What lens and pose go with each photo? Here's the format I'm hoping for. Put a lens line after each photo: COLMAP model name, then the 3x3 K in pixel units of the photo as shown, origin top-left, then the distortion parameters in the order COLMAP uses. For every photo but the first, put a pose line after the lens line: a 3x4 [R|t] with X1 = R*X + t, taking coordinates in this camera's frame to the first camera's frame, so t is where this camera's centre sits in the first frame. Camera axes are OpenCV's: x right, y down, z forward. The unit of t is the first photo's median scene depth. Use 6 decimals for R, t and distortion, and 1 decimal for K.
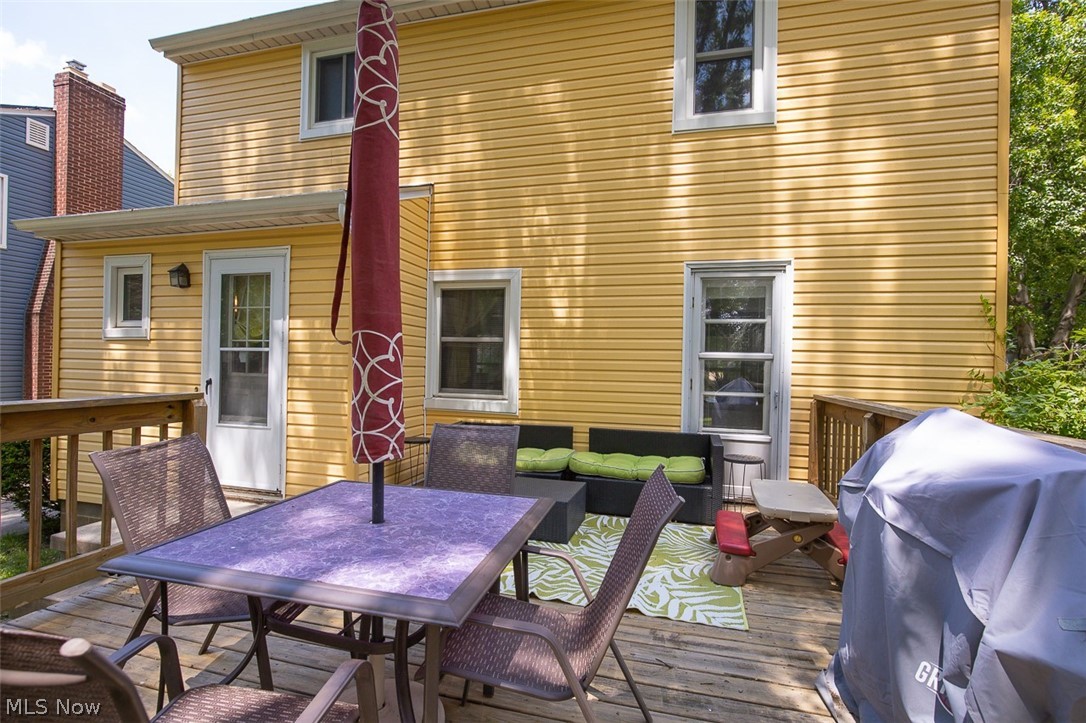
lens RADIAL K [[494.8, 0, 542.0], [0, 494.8, 359.1], [0, 0, 1]] dist [-0.013089, 0.002878]
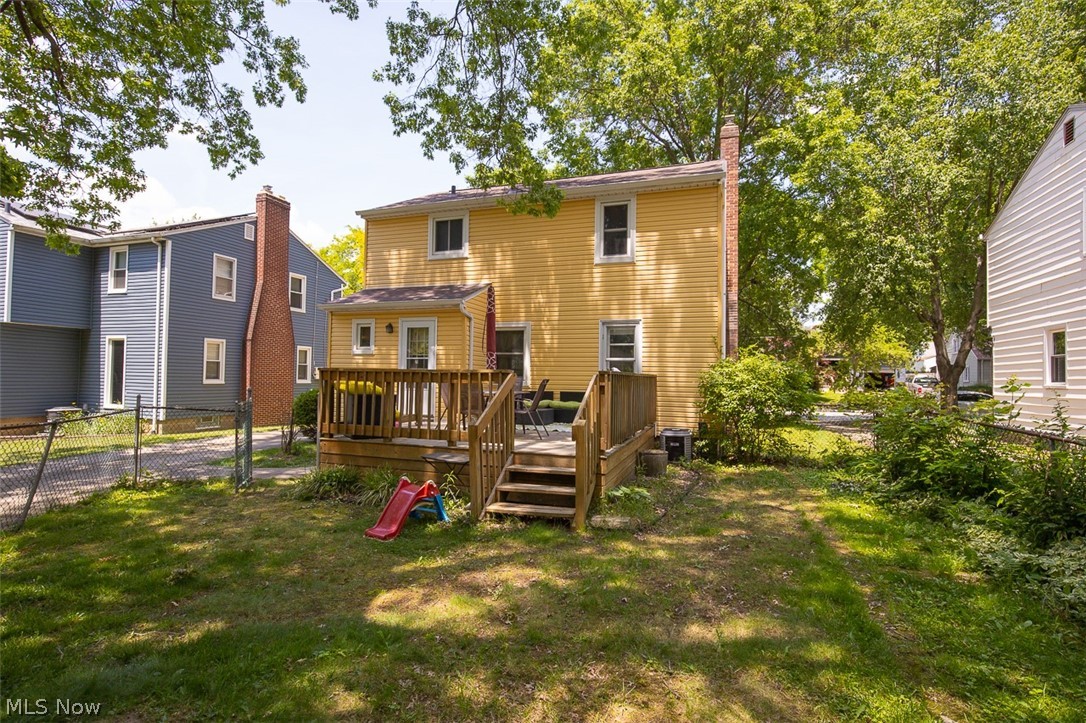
lens RADIAL K [[551.9, 0, 543.0], [0, 551.9, 364.7], [0, 0, 1]] dist [0.004099, 0.000122]
pose [[0.996914, -0.007634, -0.078134, 0.218477], [0.006423, 0.999856, -0.015730, 0.055866], [0.078243, 0.015180, 0.996819, -1.581624]]
